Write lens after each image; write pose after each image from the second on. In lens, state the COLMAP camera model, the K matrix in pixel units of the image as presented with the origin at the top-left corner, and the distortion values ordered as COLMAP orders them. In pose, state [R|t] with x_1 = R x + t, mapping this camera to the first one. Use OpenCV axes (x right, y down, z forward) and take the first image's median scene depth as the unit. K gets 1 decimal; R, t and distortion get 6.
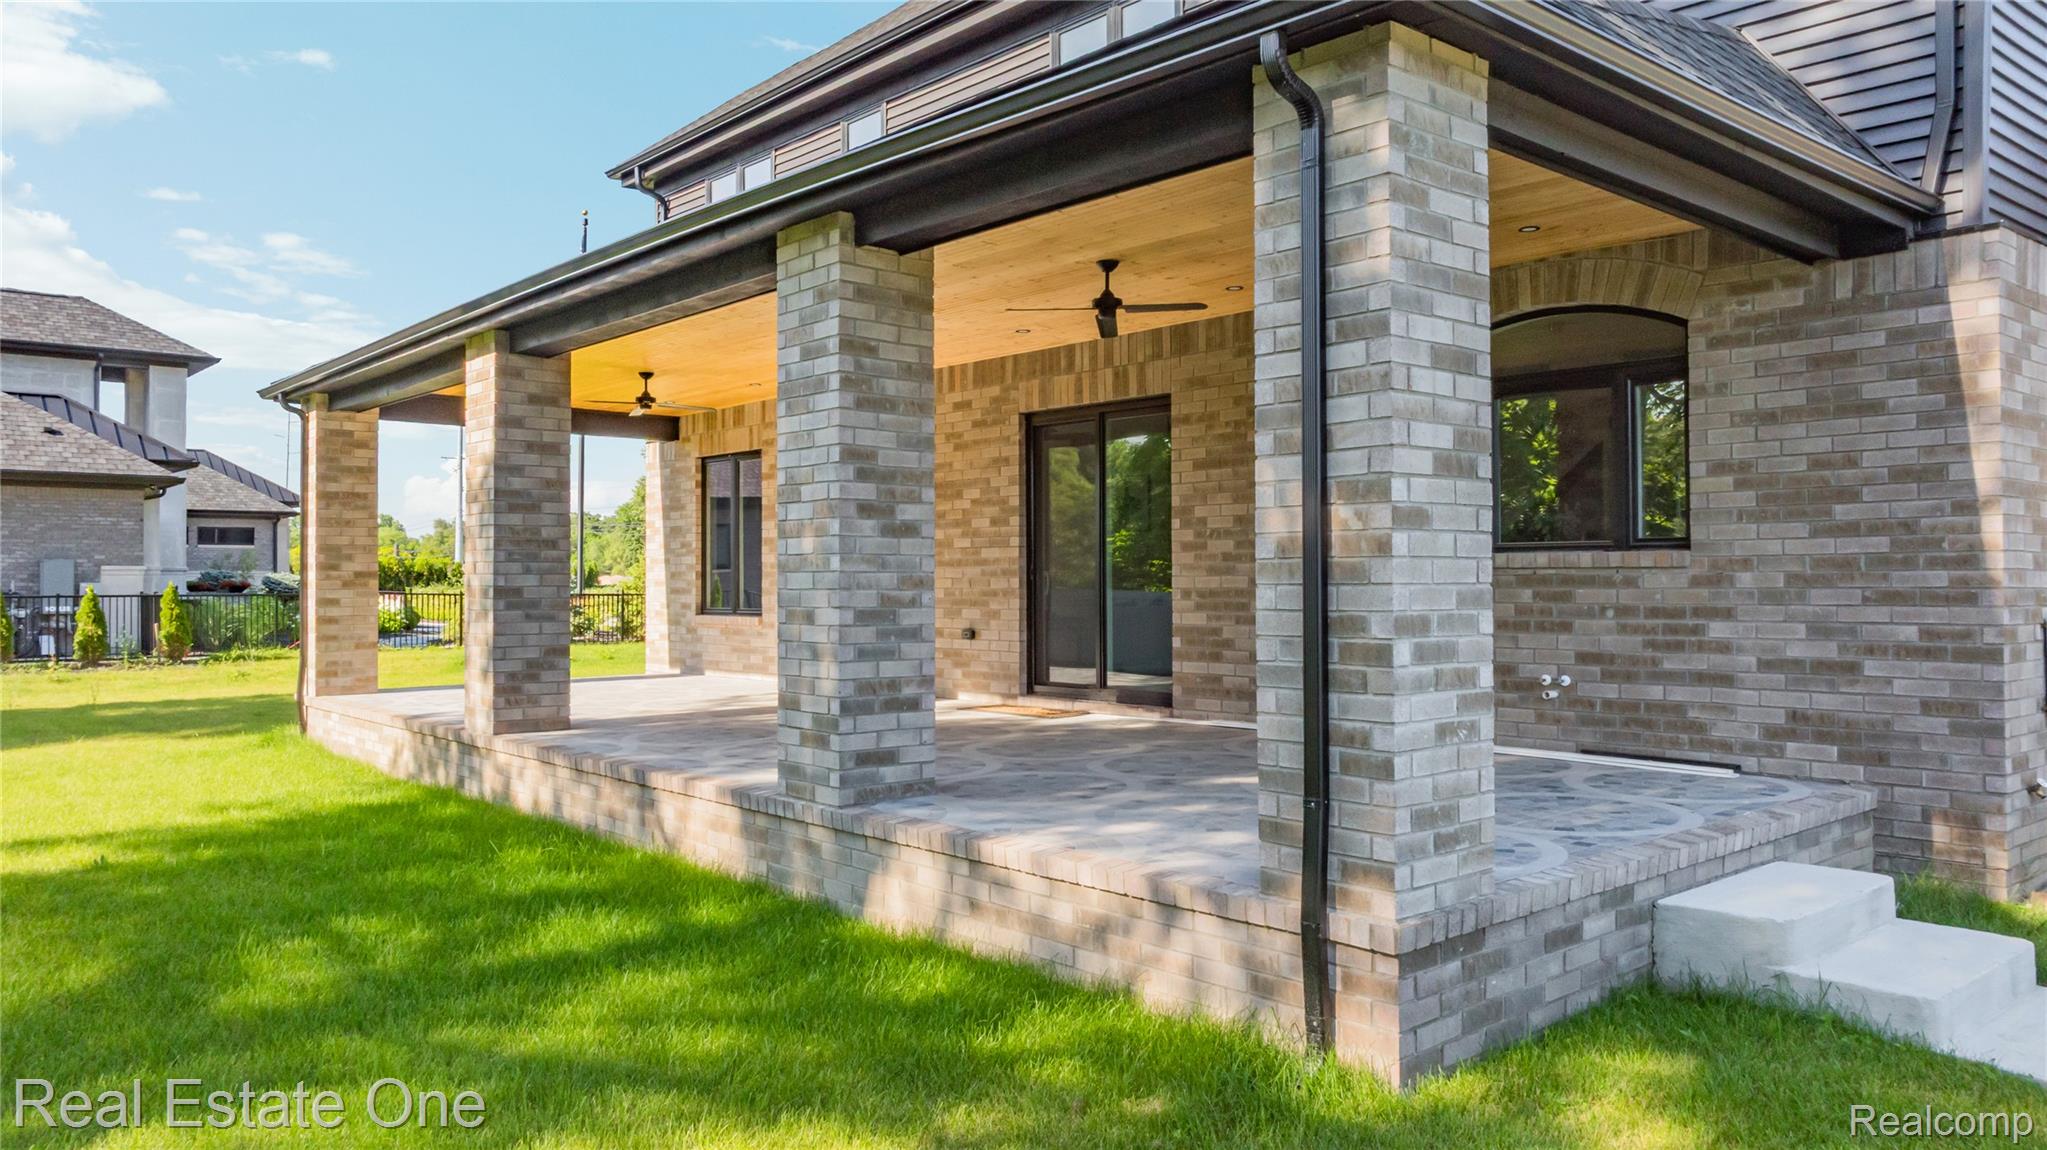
lens RADIAL K [[1459.1, 0, 1034.4], [0, 1459.1, 561.6], [0, 0, 1]] dist [-0.011746, -0.005213]
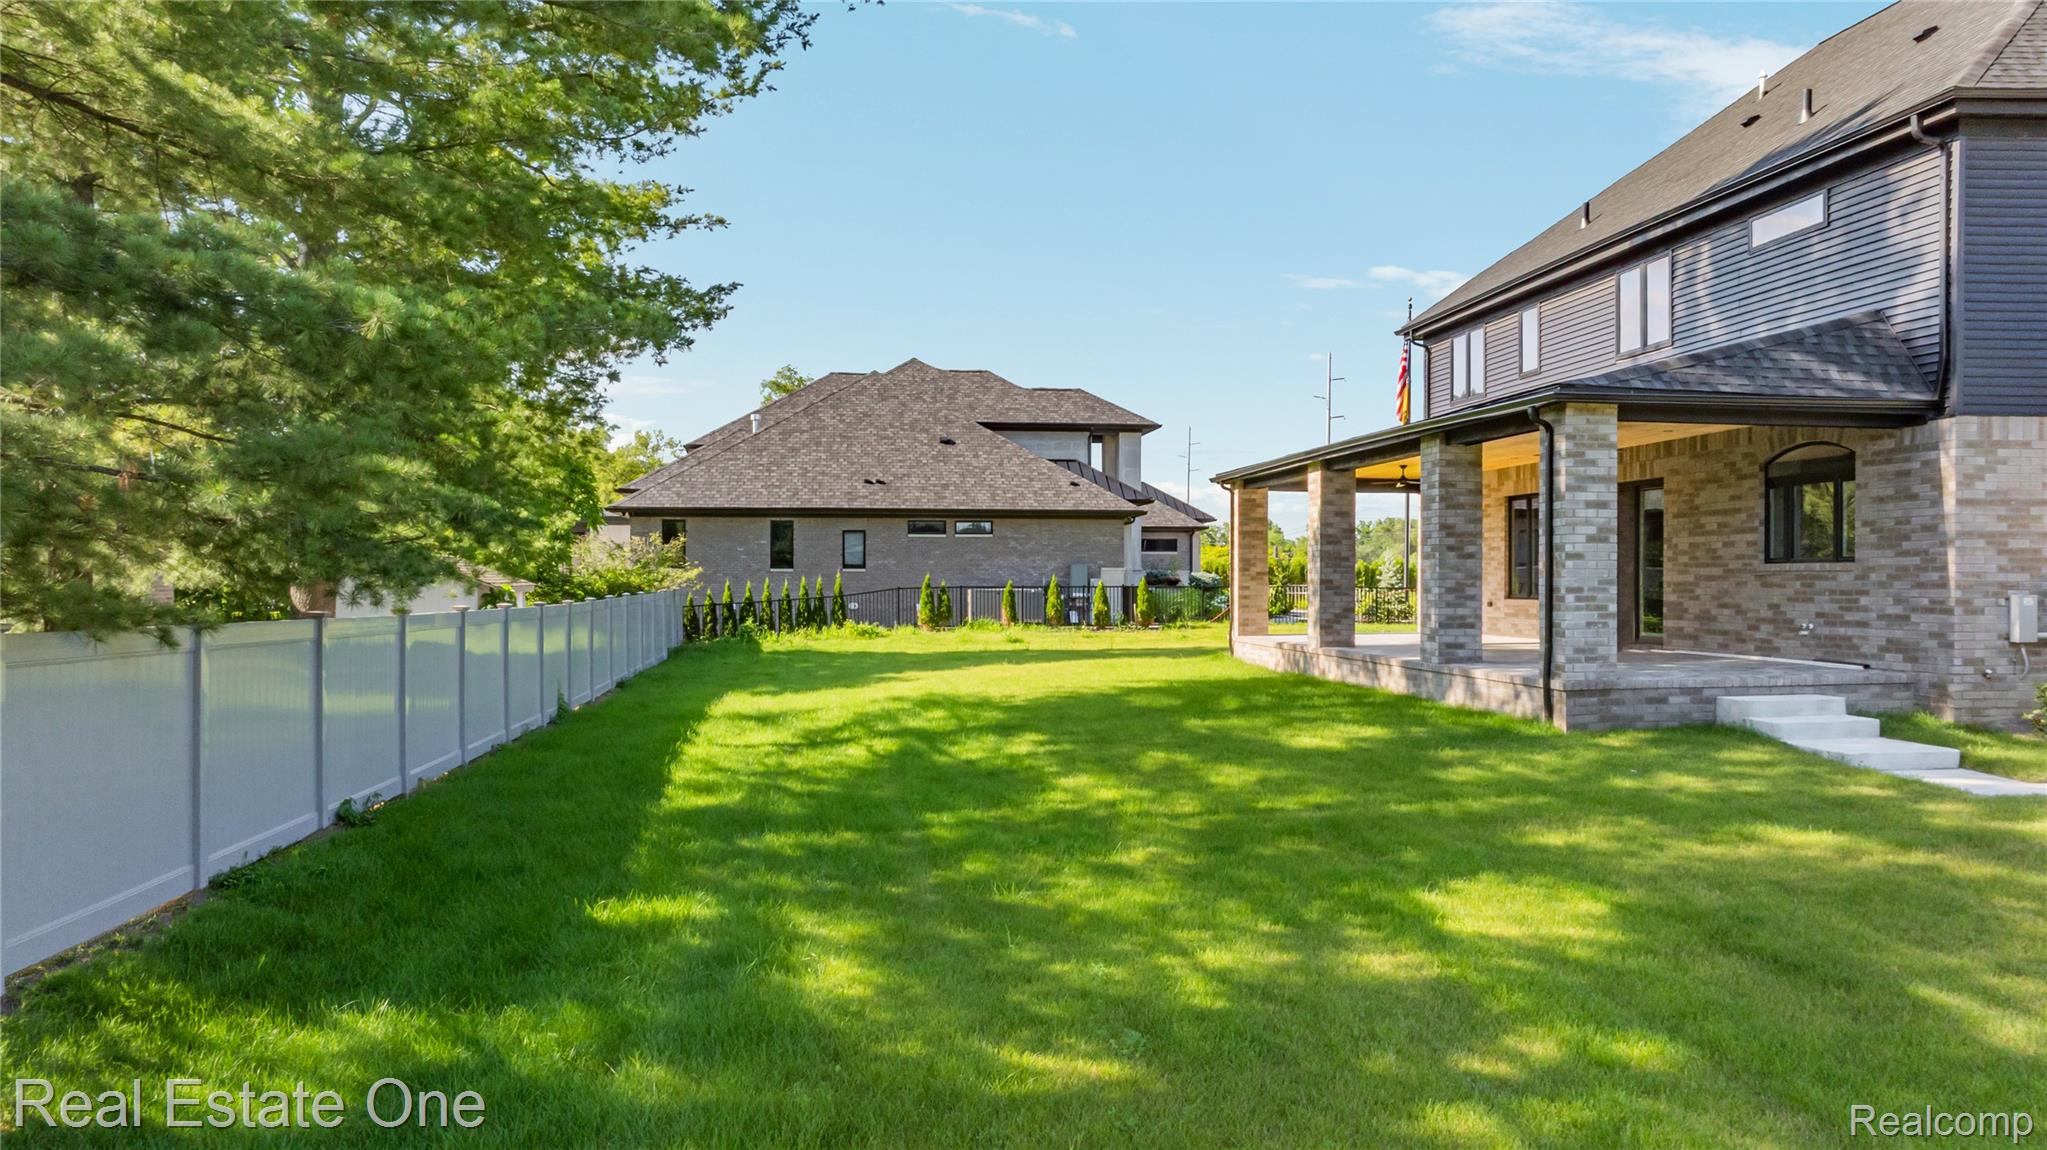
lens RADIAL K [[1463.0, 0, 1016.2], [0, 1463.0, 587.3], [0, 0, 1]] dist [-0.001528, -0.053610]
pose [[0.832244, 0.006125, -0.554375, 0.573803], [0.003983, 0.999847, 0.017026, -0.012186], [0.554395, -0.016377, 0.832093, -1.326055]]
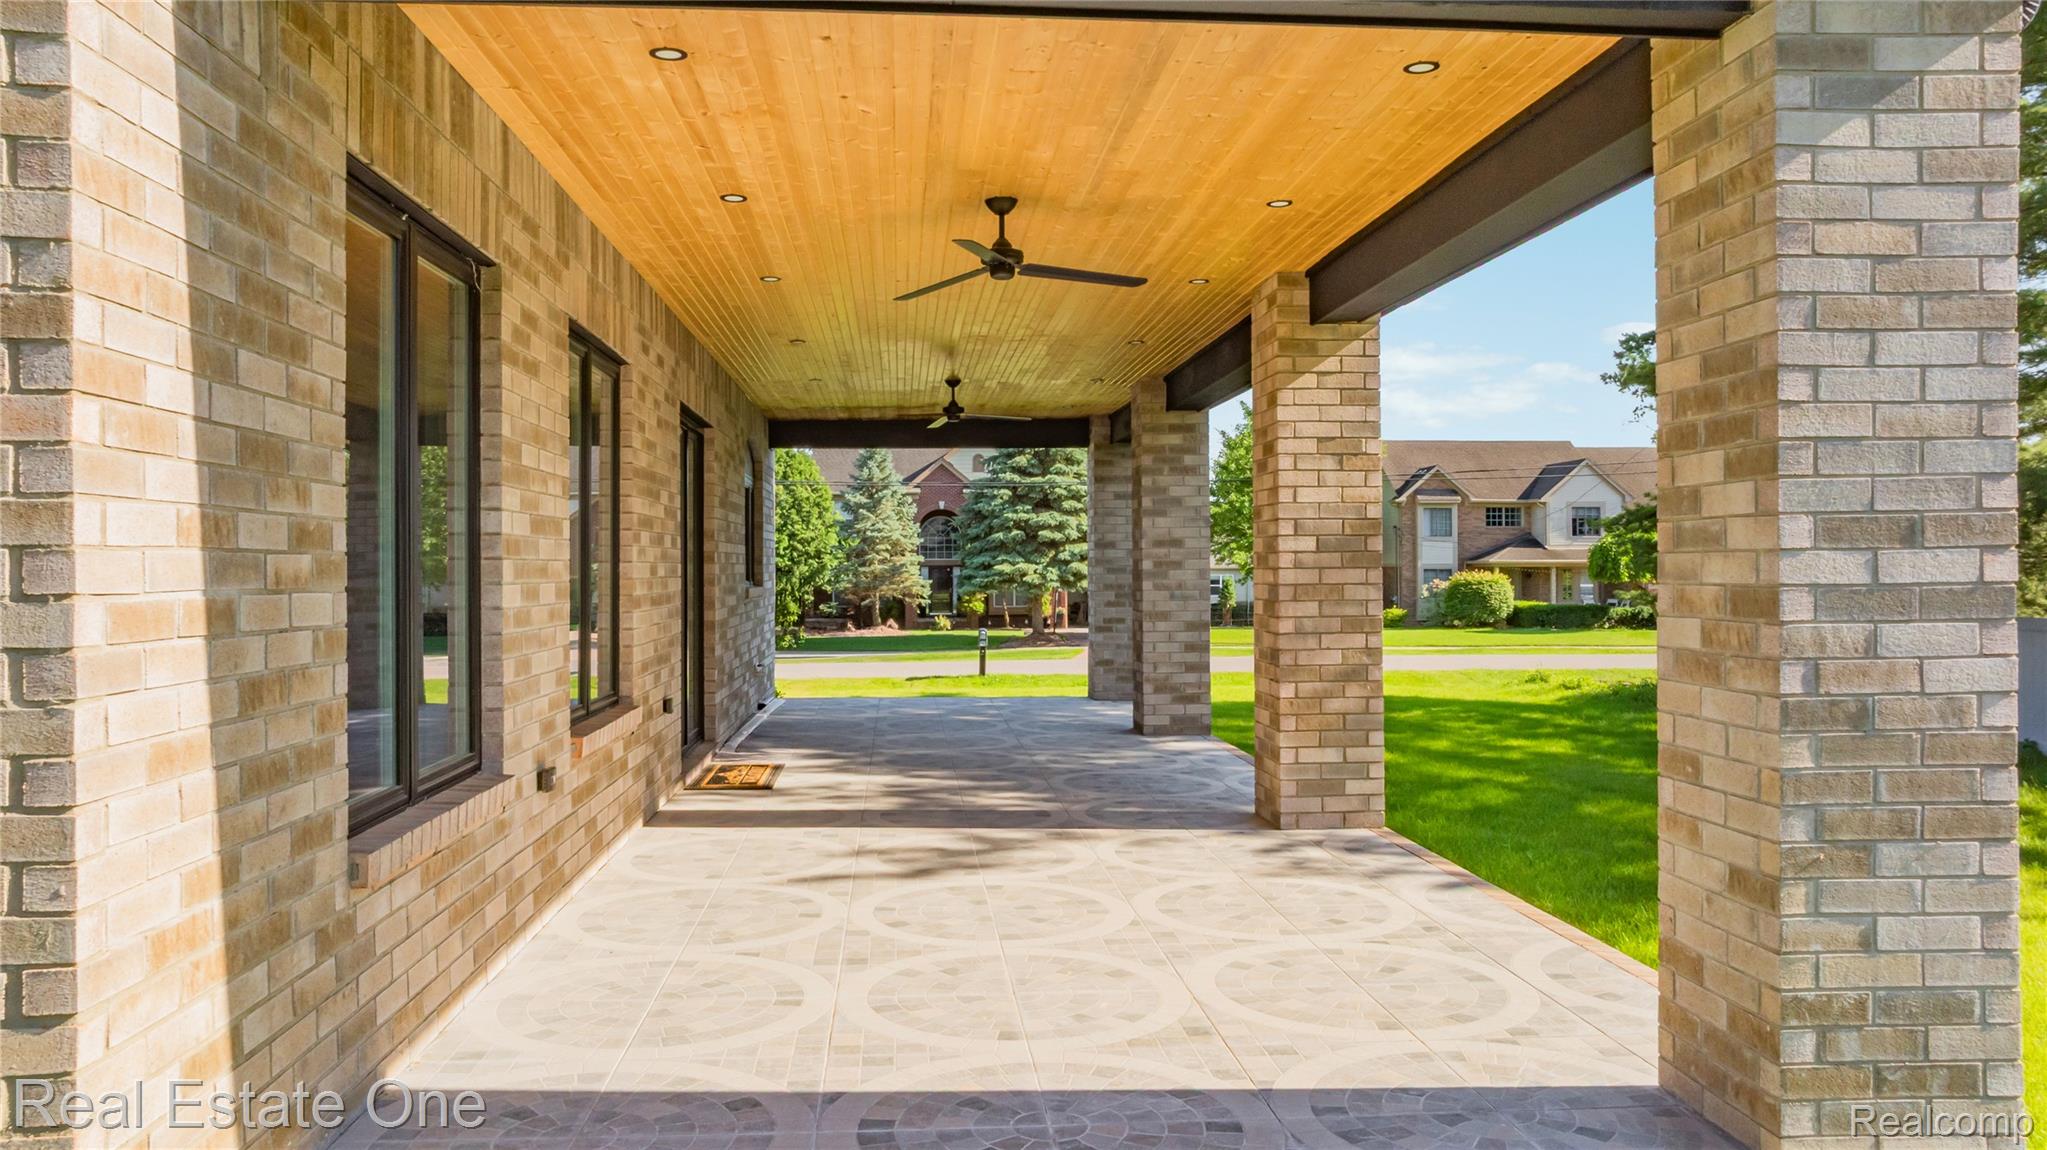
lens RADIAL K [[1459.1, 0, 1034.4], [0, 1459.1, 561.6], [0, 0, 1]] dist [-0.011746, -0.005213]
pose [[-0.804681, 0.006852, 0.593667, -0.874501], [-0.003502, 0.999861, -0.016287, -0.009285], [-0.593697, -0.015184, -0.804546, 2.180805]]
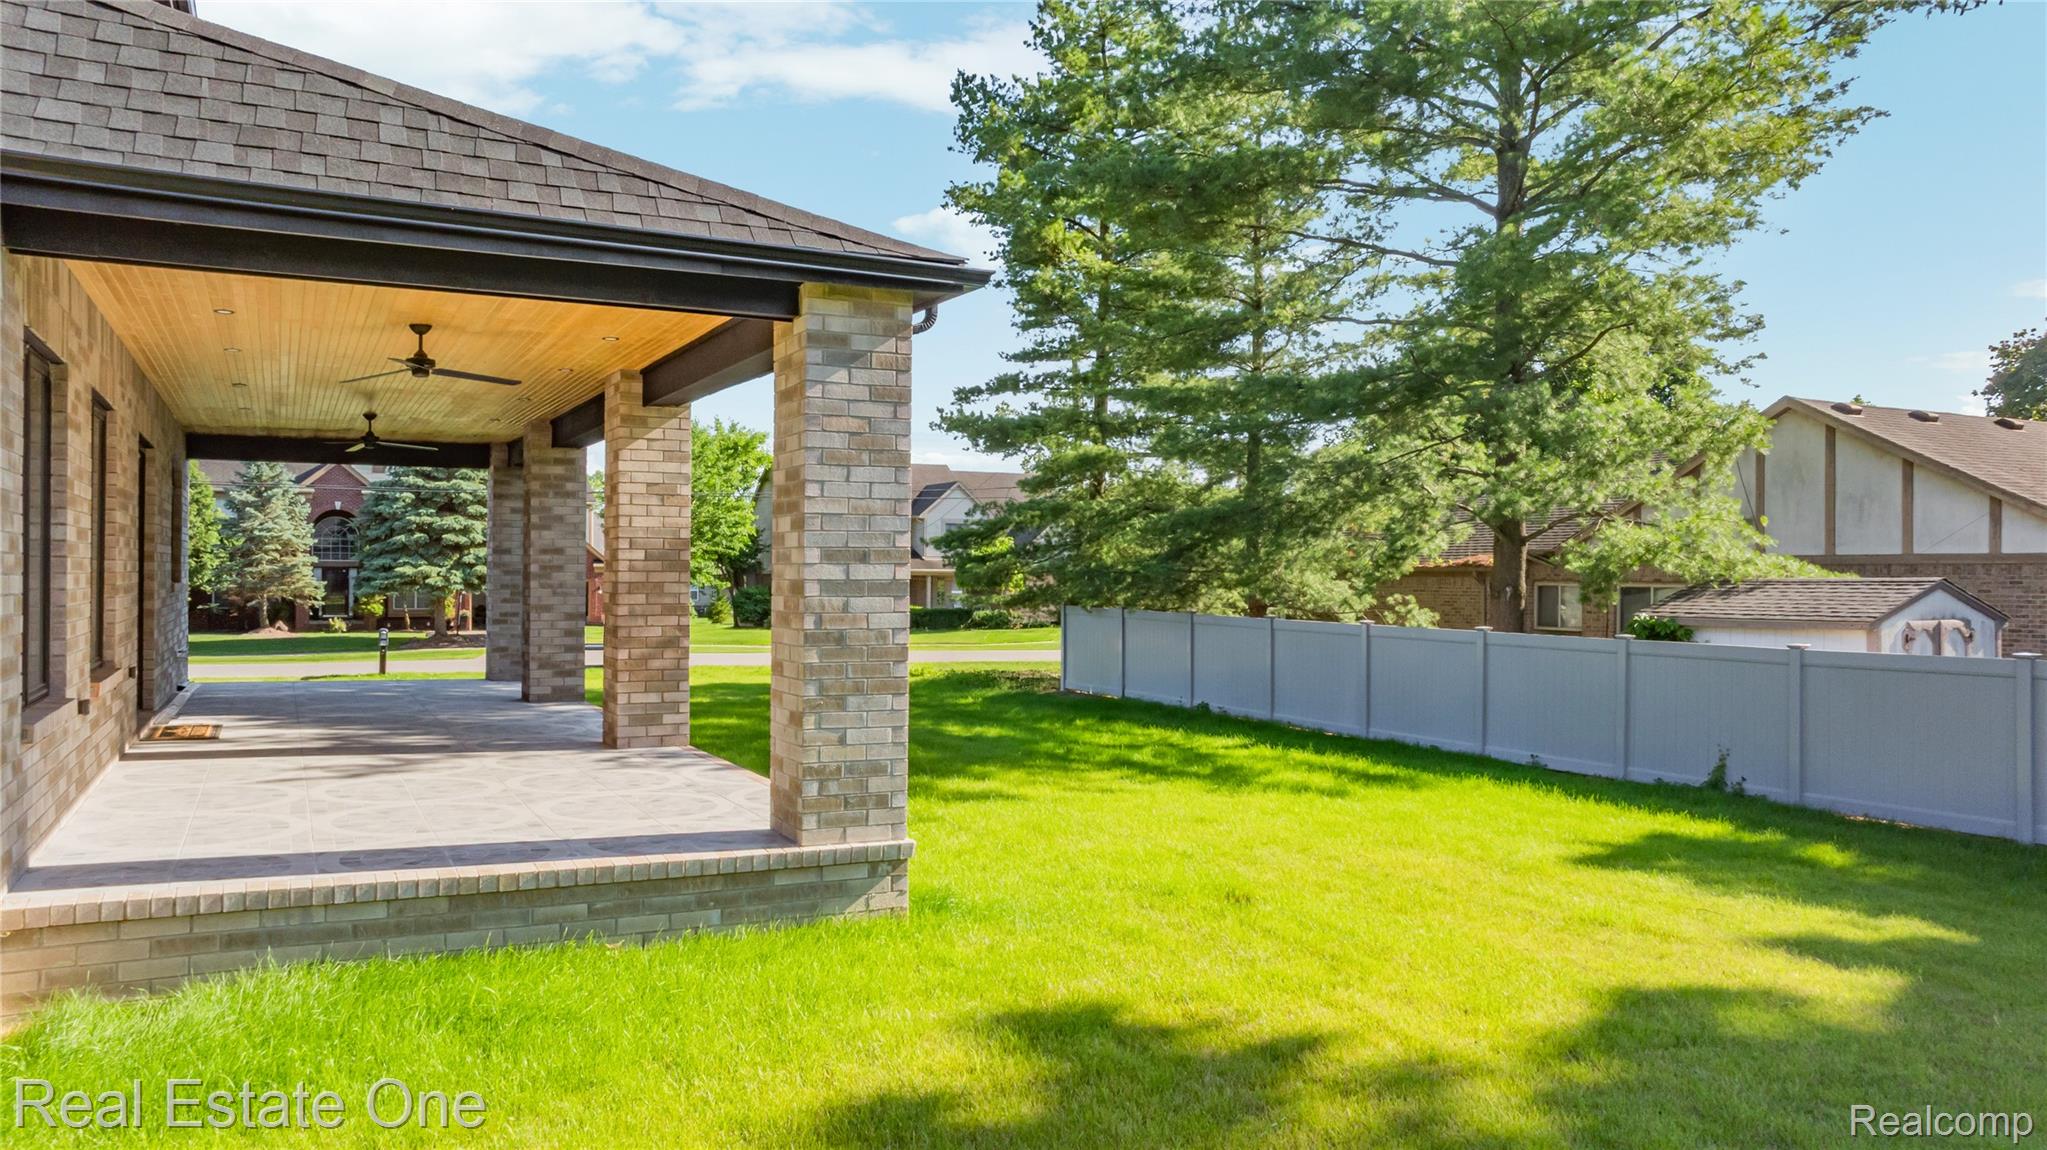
lens RADIAL K [[1420.7, 0, 1023.5], [0, 1420.7, 575.0], [0, 0, 1]] dist [-0.029693, 0.003153]
pose [[-0.970737, -0.007337, 0.240033, -1.137479], [-0.011184, 0.999830, -0.014668, -0.001792], [-0.239885, -0.016924, -0.970654, 2.540989]]
